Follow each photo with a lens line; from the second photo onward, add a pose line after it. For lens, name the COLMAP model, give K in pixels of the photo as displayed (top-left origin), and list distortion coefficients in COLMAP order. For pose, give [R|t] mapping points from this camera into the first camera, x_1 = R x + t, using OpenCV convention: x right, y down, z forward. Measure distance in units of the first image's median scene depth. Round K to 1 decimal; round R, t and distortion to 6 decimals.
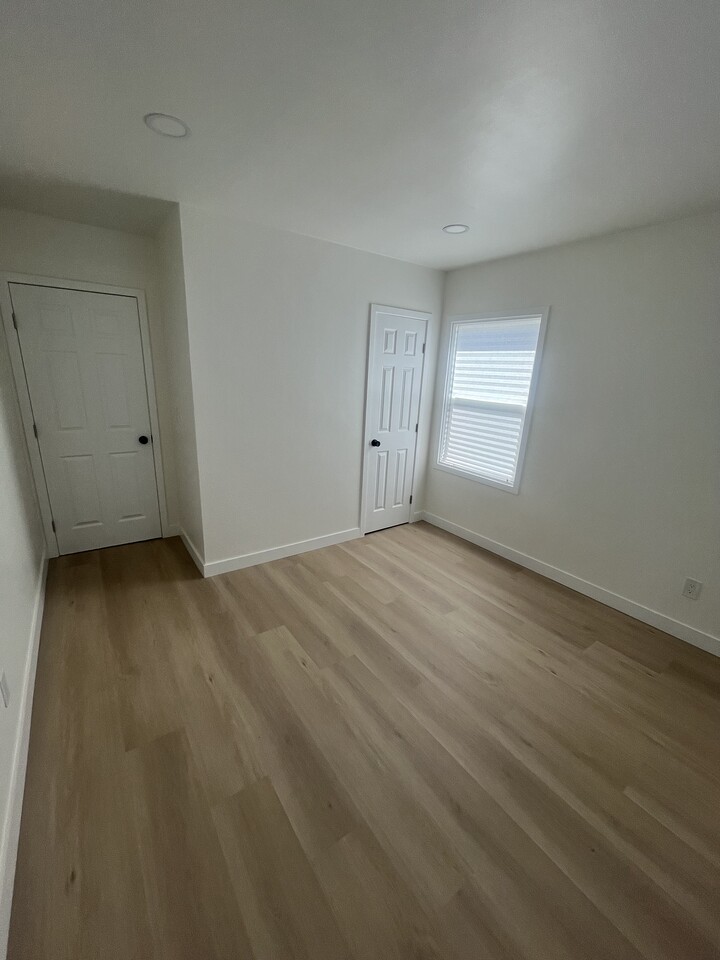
lens RADIAL K [[388.1, 0, 362.8], [0, 388.1, 479.6], [0, 0, 1]] dist [-0.003741, 0.000888]
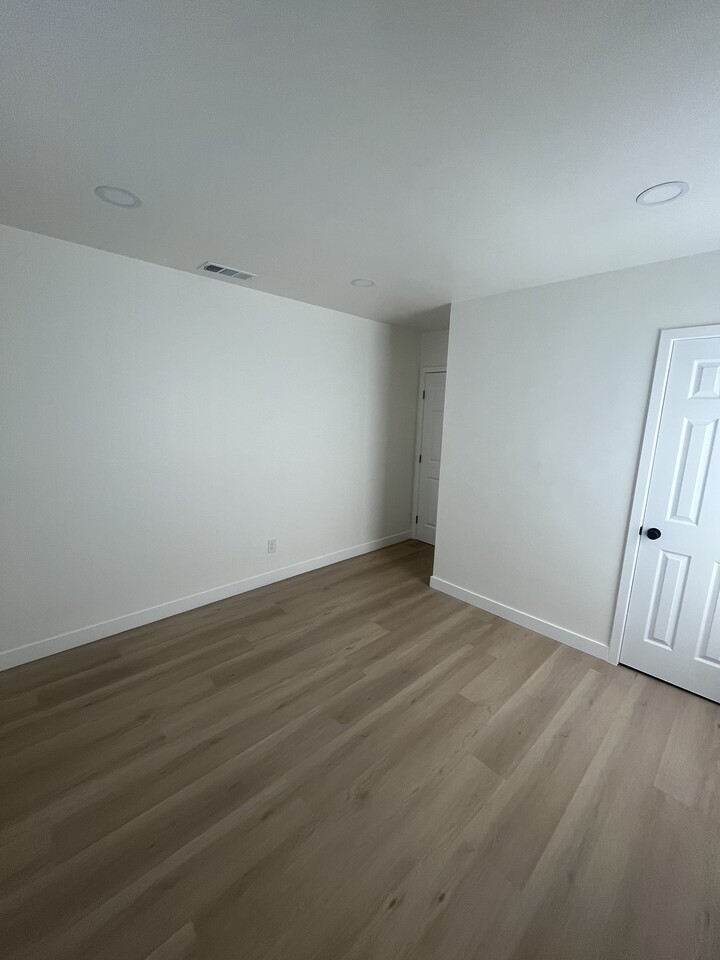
lens RADIAL K [[388.1, 0, 361.6], [0, 388.1, 478.0], [0, 0, 1]] dist [-0.003741, 0.000888]
pose [[0.139211, 0.134997, -0.981018, 0.812479], [-0.295991, 0.951047, 0.088870, -0.132400], [0.944992, 0.278001, 0.172354, 0.558561]]
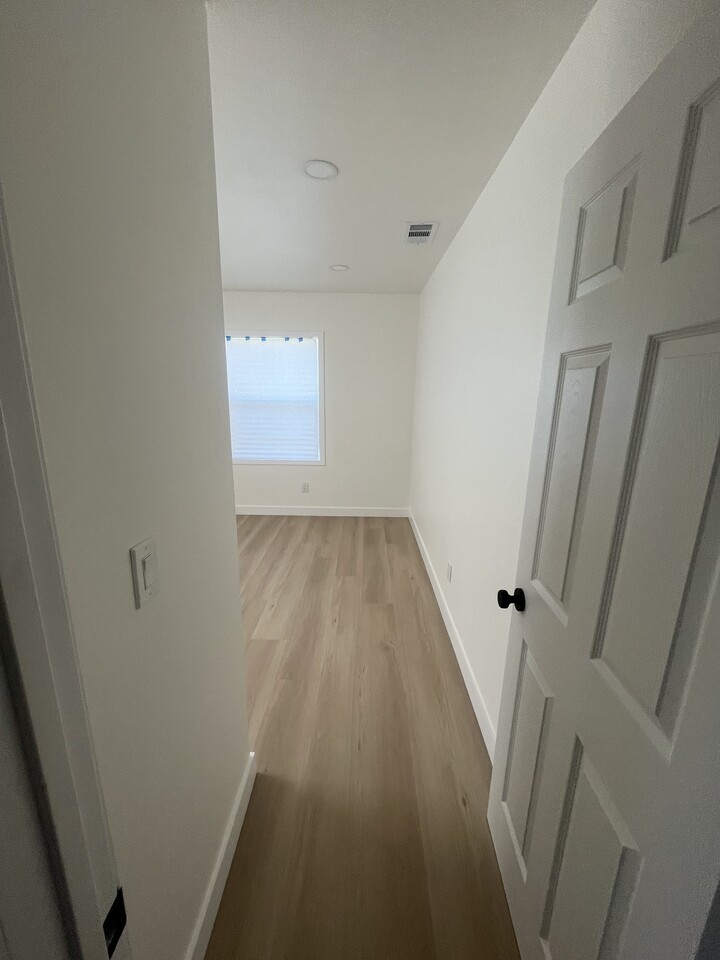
lens RADIAL K [[388.1, 0, 360.1], [0, 388.1, 480.9], [0, 0, 1]] dist [-0.003741, 0.000888]
pose [[-0.801664, -0.194900, 0.565110, -0.847693], [0.113835, 0.878282, 0.464395, -0.373756], [-0.586836, 0.436618, -0.681900, 1.256875]]
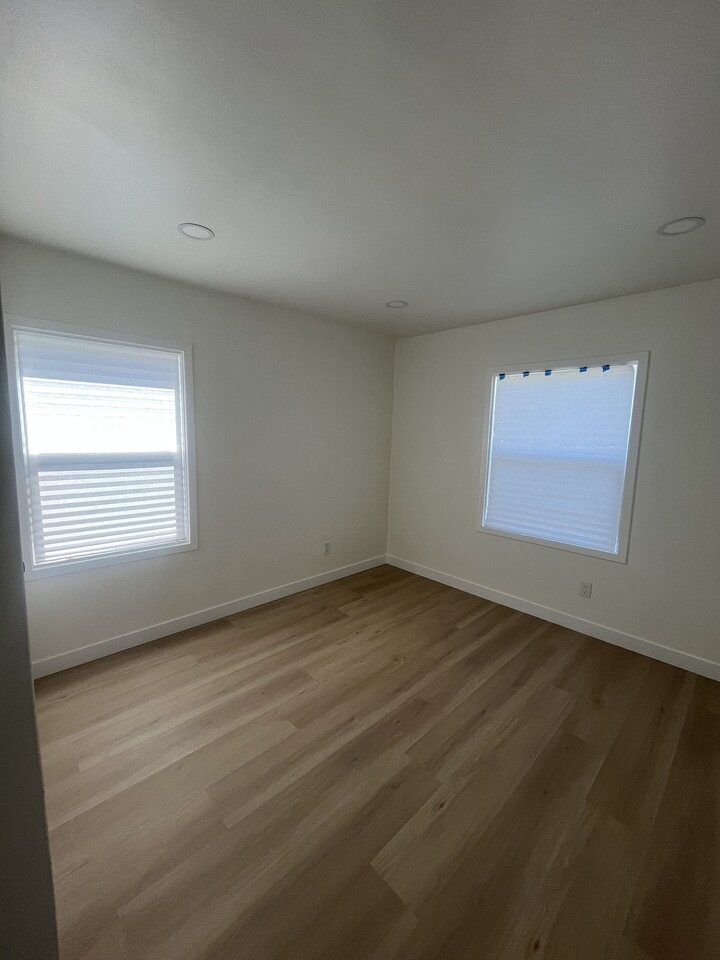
lens RADIAL K [[388.1, 0, 362.1], [0, 388.1, 478.4], [0, 0, 1]] dist [-0.003741, 0.000888]
pose [[-0.141242, -0.173982, 0.974567, -0.617620], [0.241152, 0.948736, 0.204320, -0.259131], [-0.960154, 0.263877, -0.092045, 0.863467]]
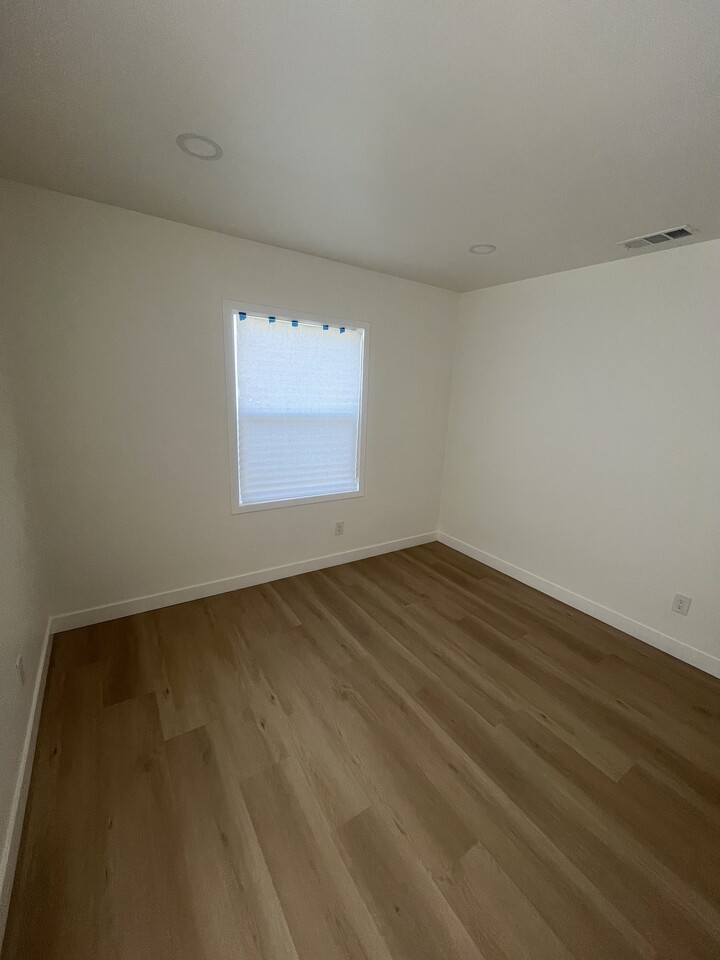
lens RADIAL K [[388.1, 0, 364.3], [0, 388.1, 477.5], [0, 0, 1]] dist [-0.003741, 0.000888]
pose [[-0.994708, -0.102045, 0.011927, 0.263144], [-0.083497, 0.870582, 0.484887, -0.355799], [-0.059863, 0.481325, -0.874496, 1.283068]]
